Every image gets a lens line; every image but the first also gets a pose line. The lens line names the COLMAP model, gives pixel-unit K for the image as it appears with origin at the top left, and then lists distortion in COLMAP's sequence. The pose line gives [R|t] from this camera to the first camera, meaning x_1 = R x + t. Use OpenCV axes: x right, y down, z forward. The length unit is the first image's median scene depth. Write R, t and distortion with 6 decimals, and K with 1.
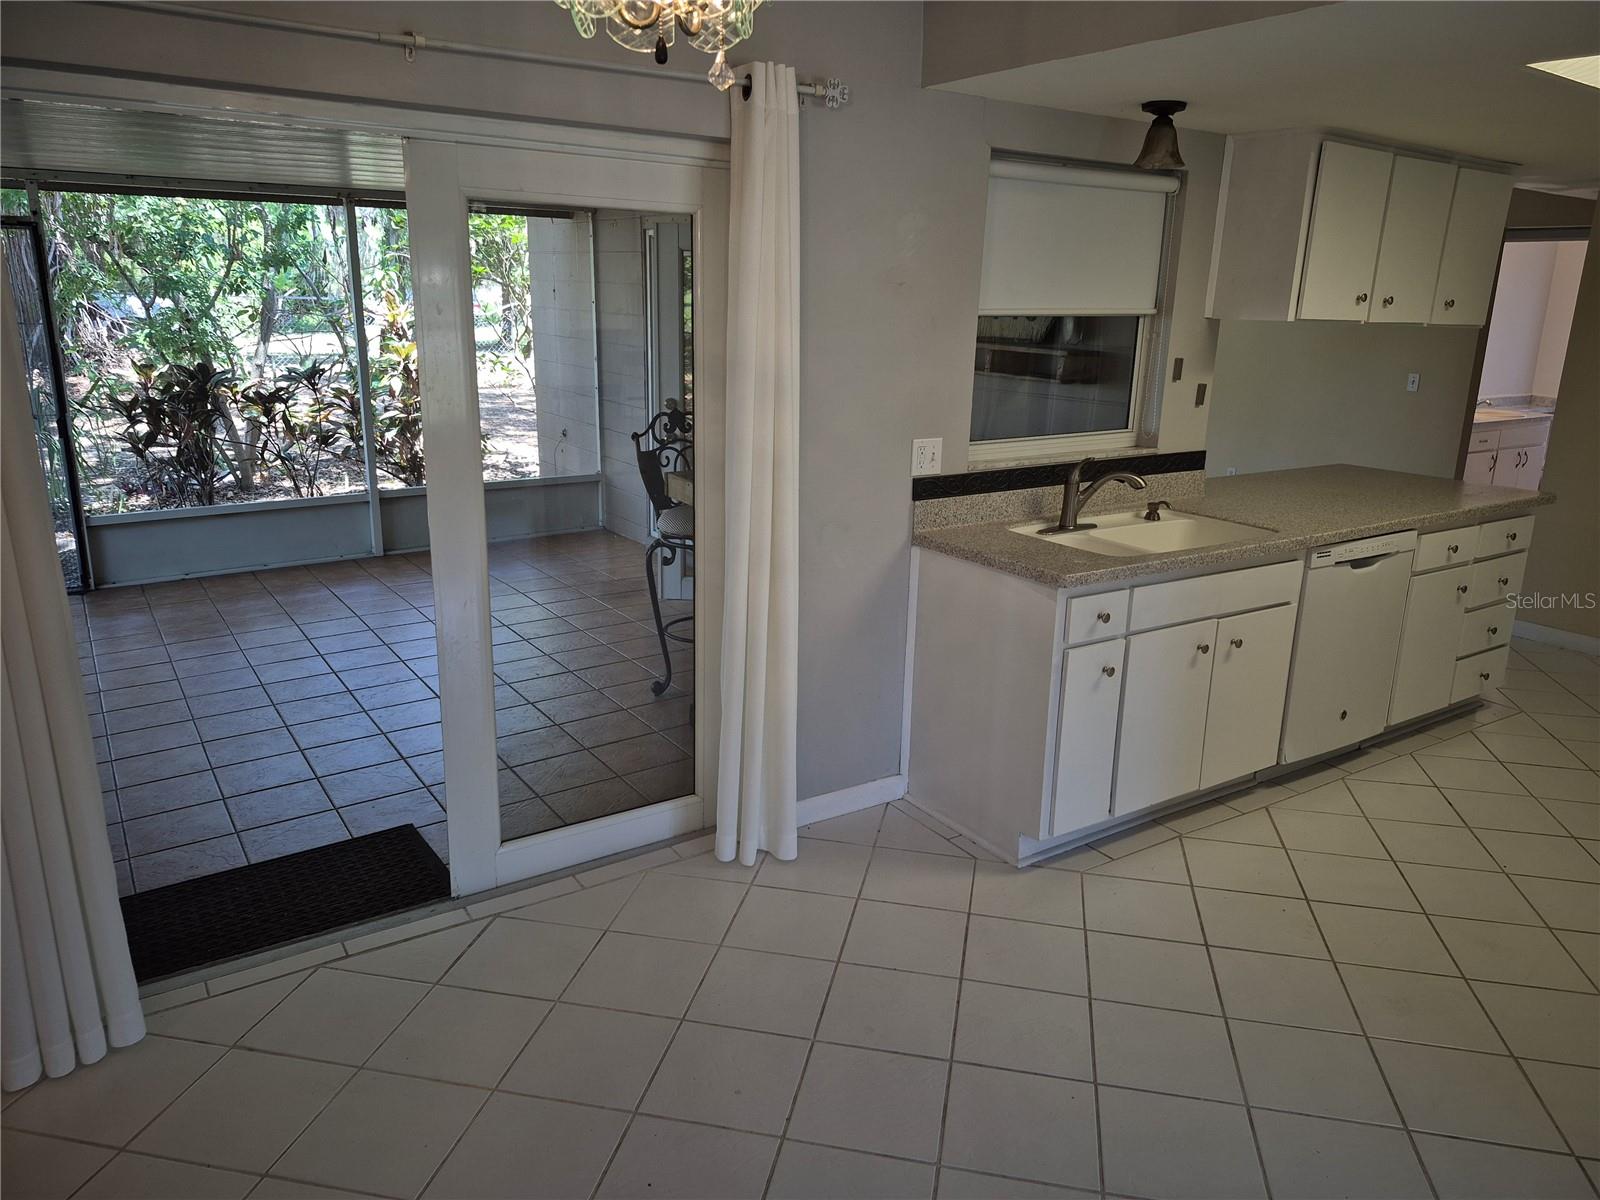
lens RADIAL K [[1110.3, 0, 801.6], [0, 1110.3, 583.1], [0, 0, 1]] dist [0.114194, -0.154898]
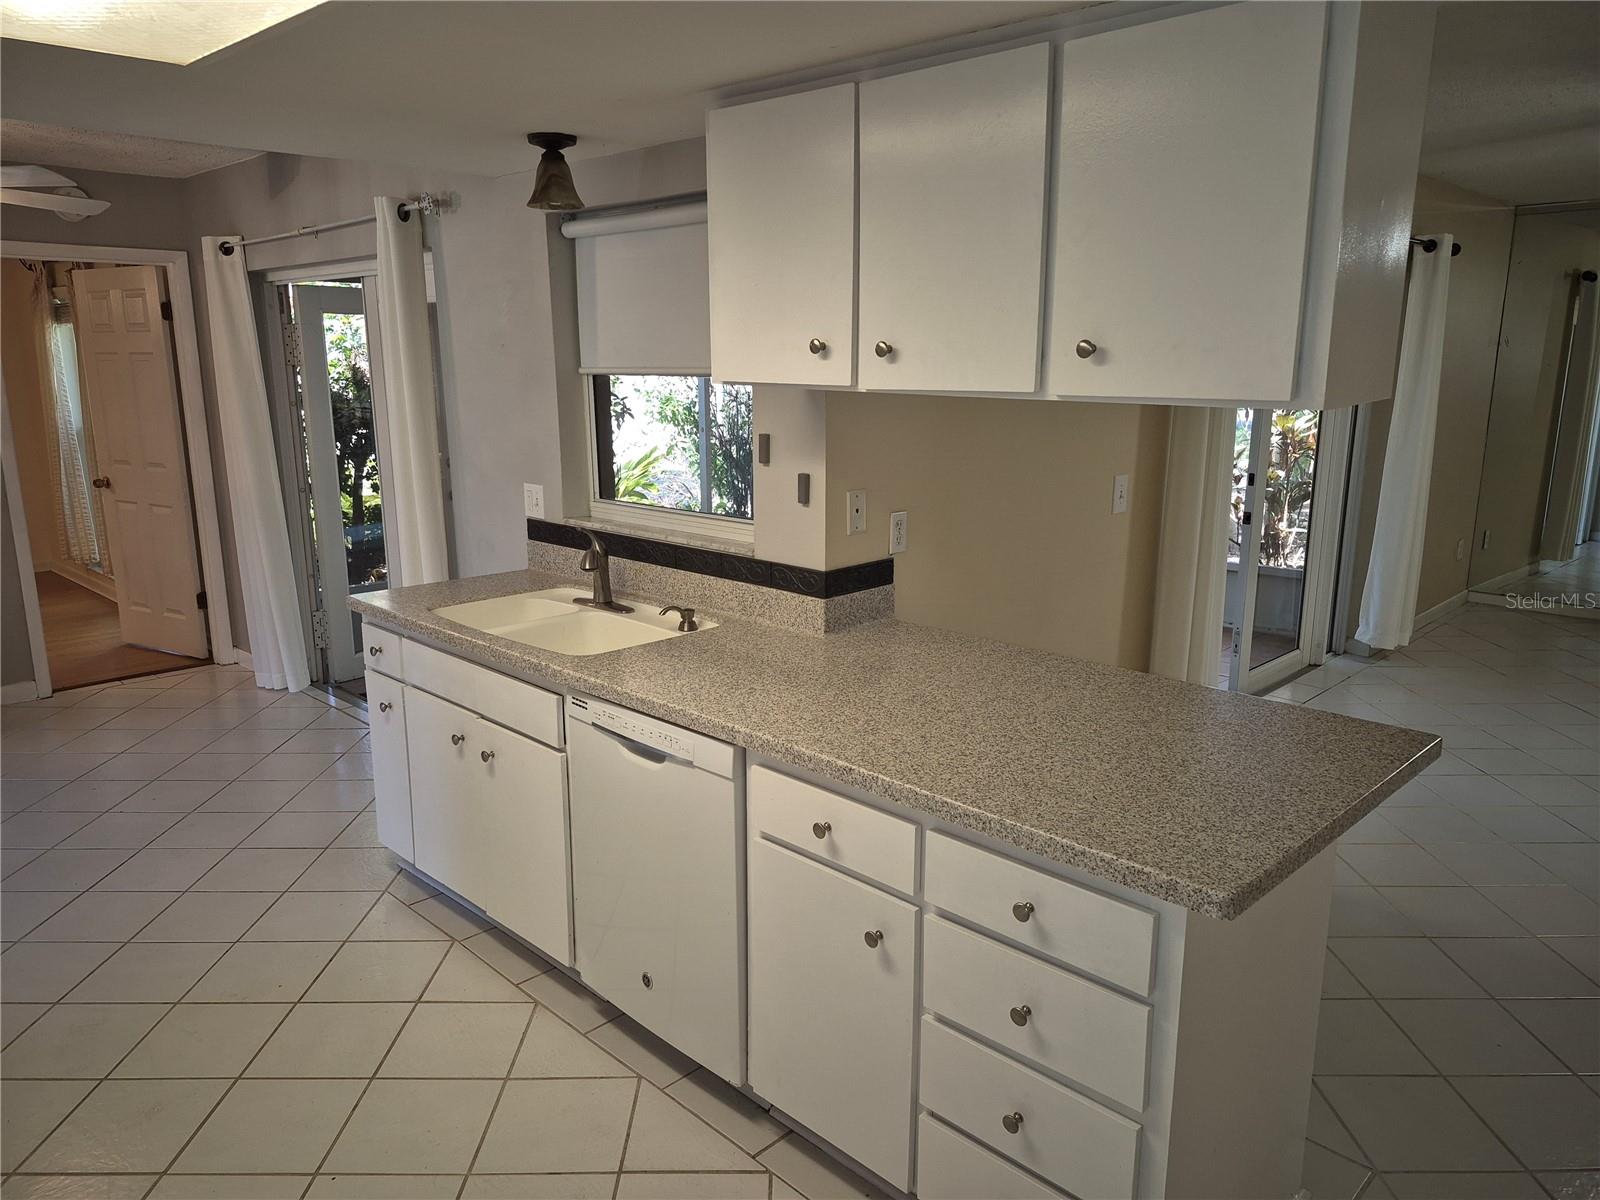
lens RADIAL K [[1111.2, 0, 800.0], [0, 1111.2, 600.0], [0, 0, 1]] dist [0.077504, -0.076771]
pose [[0.201518, 0.186830, -0.961501, 1.092551], [-0.242009, 0.960702, 0.135953, -0.205715], [0.949116, 0.205295, 0.238814, 0.896162]]
